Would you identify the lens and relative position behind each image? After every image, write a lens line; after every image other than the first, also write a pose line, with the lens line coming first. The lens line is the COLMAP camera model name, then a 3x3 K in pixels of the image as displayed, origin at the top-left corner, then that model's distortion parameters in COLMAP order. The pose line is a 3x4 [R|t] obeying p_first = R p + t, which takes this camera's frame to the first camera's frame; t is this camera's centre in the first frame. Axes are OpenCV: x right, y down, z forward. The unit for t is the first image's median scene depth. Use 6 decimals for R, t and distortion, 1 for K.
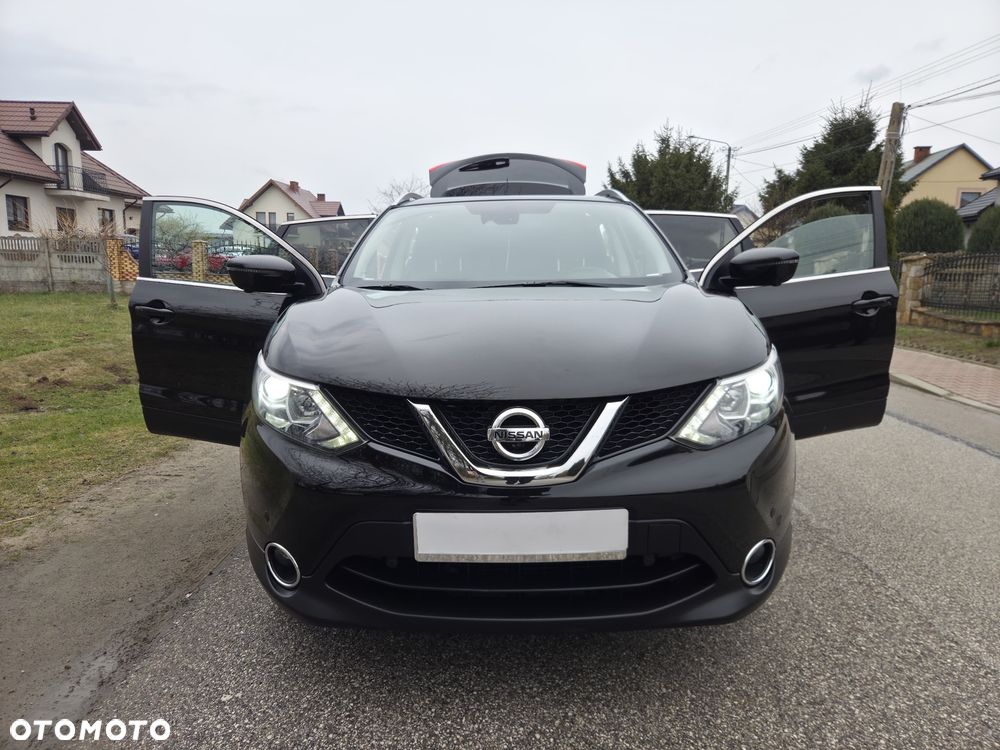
lens RADIAL K [[664.4, 0, 497.4], [0, 664.4, 374.8], [0, 0, 1]] dist [0.074127, -0.055904]
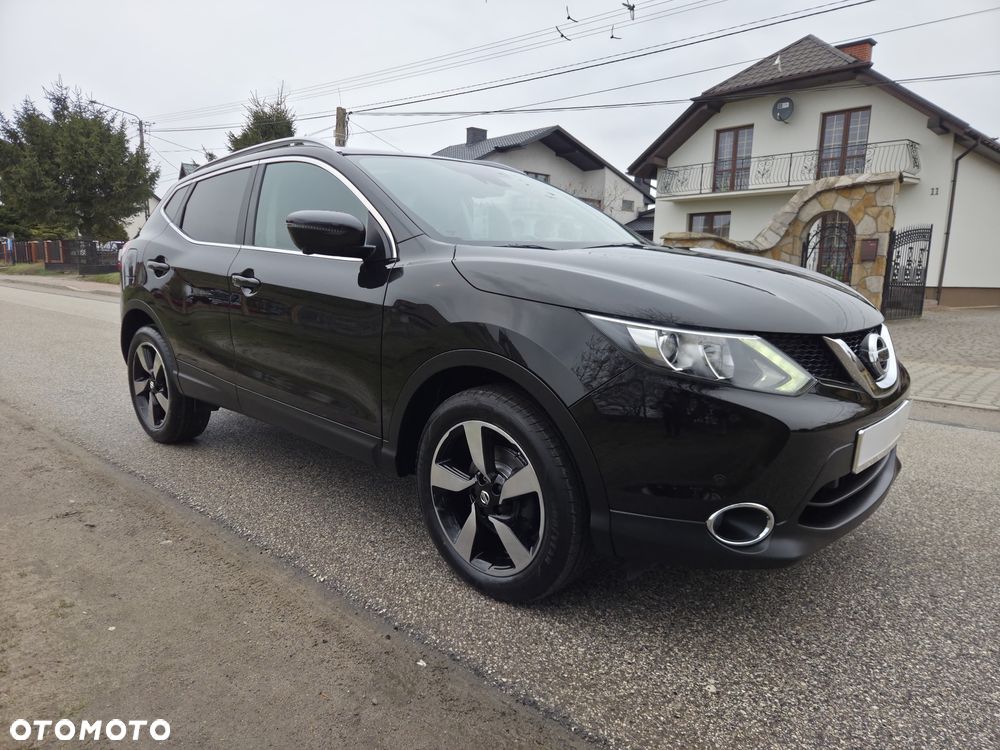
lens RADIAL K [[664.4, 0, 497.4], [0, 664.4, 374.8], [0, 0, 1]] dist [0.074127, -0.055904]
pose [[0.675216, -0.126116, 0.726759, -0.654065], [0.112257, 0.991368, 0.067739, -0.018768], [-0.729028, 0.035846, 0.683545, 0.312910]]
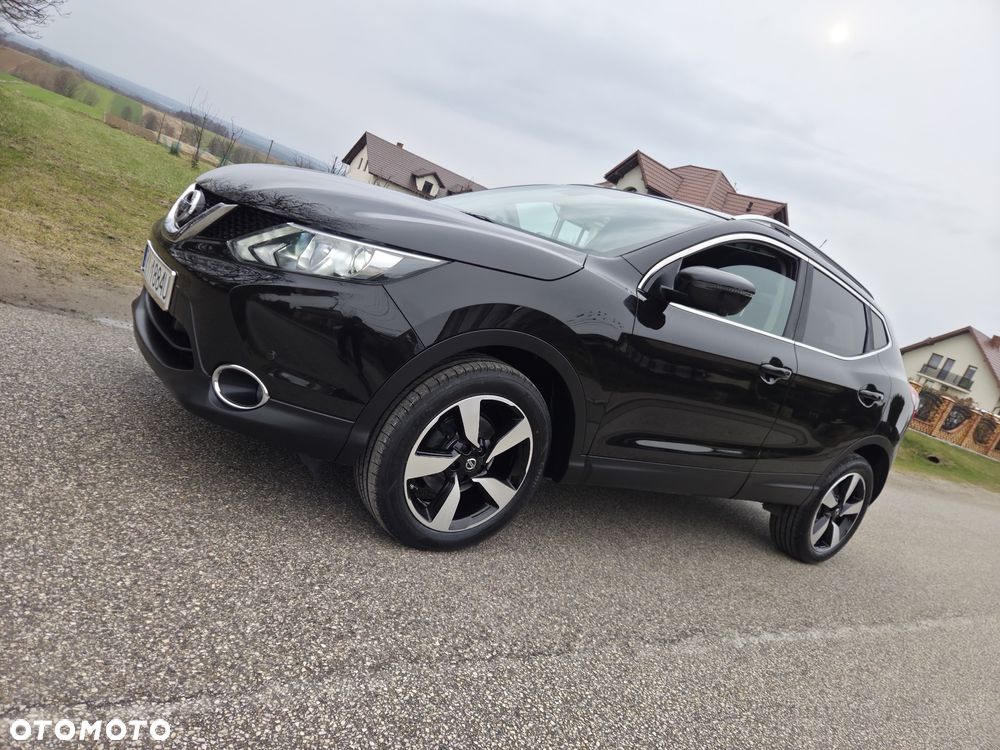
lens RADIAL K [[664.4, 0, 497.4], [0, 664.4, 374.8], [0, 0, 1]] dist [0.074127, -0.055904]
pose [[0.545640, 0.359903, -0.756800, 0.740203], [-0.478503, 0.875193, 0.071213, -0.005304], [0.687976, 0.323274, 0.649756, 0.310768]]
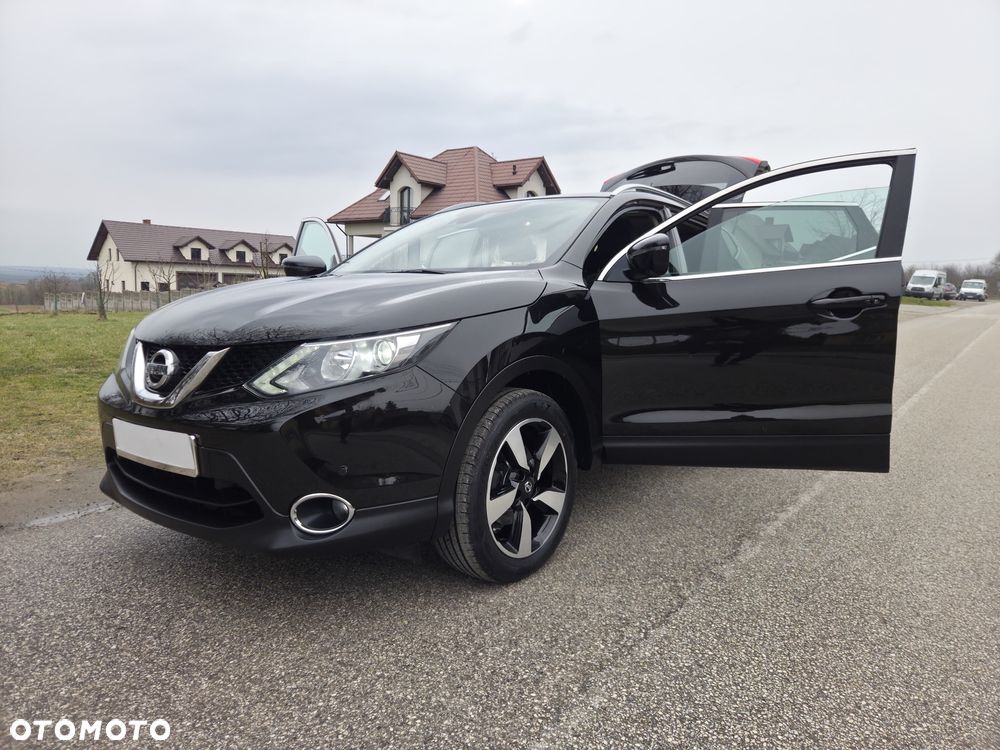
lens RADIAL K [[661.3, 0, 501.1], [0, 661.3, 362.3], [0, 0, 1]] dist [0.074549, -0.054029]
pose [[0.801053, 0.072814, -0.594148, 0.649949], [-0.105240, 0.994245, -0.020042, 0.015585], [0.589269, 0.078583, 0.804106, 0.156612]]
